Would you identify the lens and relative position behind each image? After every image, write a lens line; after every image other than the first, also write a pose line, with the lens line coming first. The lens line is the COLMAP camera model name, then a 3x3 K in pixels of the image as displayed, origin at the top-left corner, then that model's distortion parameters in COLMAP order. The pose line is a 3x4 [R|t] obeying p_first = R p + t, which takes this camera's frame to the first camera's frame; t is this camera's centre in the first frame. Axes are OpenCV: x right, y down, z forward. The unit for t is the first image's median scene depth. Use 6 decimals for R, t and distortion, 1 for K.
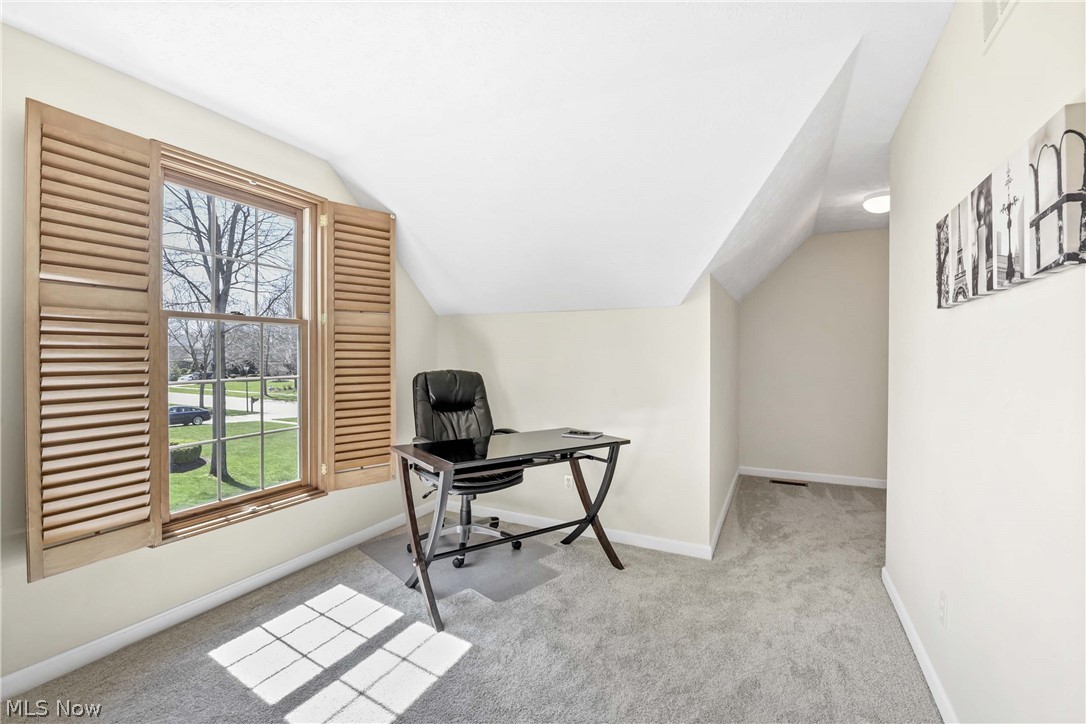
lens RADIAL K [[491.3, 0, 549.3], [0, 491.3, 358.0], [0, 0, 1]] dist [0.000580, -0.000163]
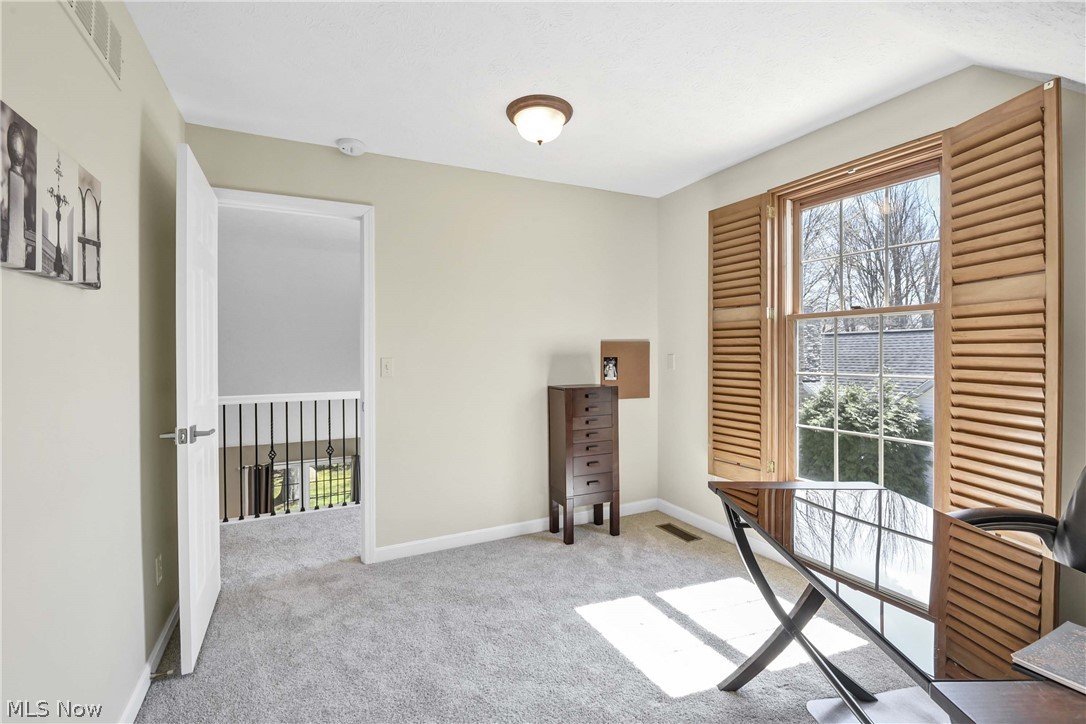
lens RADIAL K [[491.3, 0, 549.3], [0, 491.3, 358.0], [0, 0, 1]] dist [0.000580, -0.000163]
pose [[-0.610993, 0.010462, -0.791567, 1.006327], [-0.000738, 0.999905, 0.013785, -0.004904], [0.791635, 0.009007, -0.610927, 2.137530]]
